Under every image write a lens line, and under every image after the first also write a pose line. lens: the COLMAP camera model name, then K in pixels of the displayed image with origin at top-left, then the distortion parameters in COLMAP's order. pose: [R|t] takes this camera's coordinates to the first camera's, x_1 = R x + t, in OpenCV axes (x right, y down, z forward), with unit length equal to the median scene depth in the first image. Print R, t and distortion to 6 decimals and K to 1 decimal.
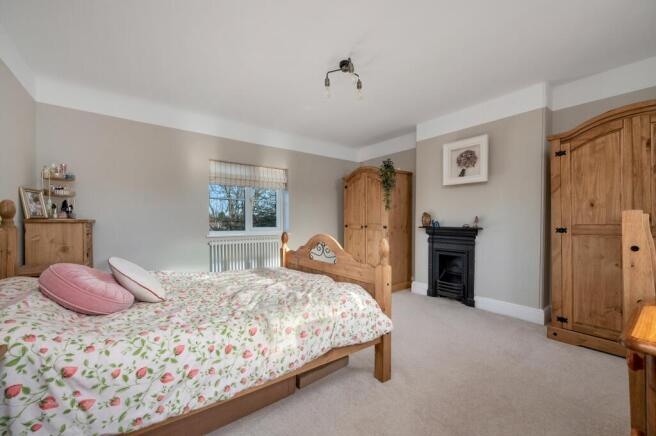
lens RADIAL K [[262.0, 0, 331.5], [0, 262.0, 221.7], [0, 0, 1]] dist [-0.001577, -0.000059]
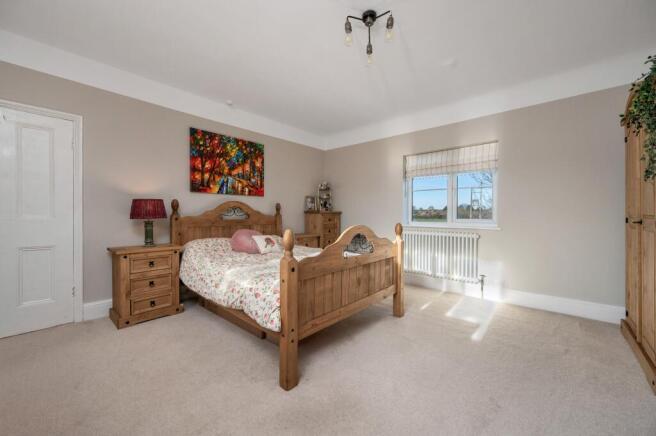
lens RADIAL K [[262.0, 0, 331.1], [0, 262.0, 215.4], [0, 0, 1]] dist [-0.001577, -0.000059]
pose [[0.183523, 0.006278, -0.982995, 0.782121], [-0.000448, 0.999980, 0.006303, 0.007257], [0.983015, -0.000717, 0.183522, 0.695812]]
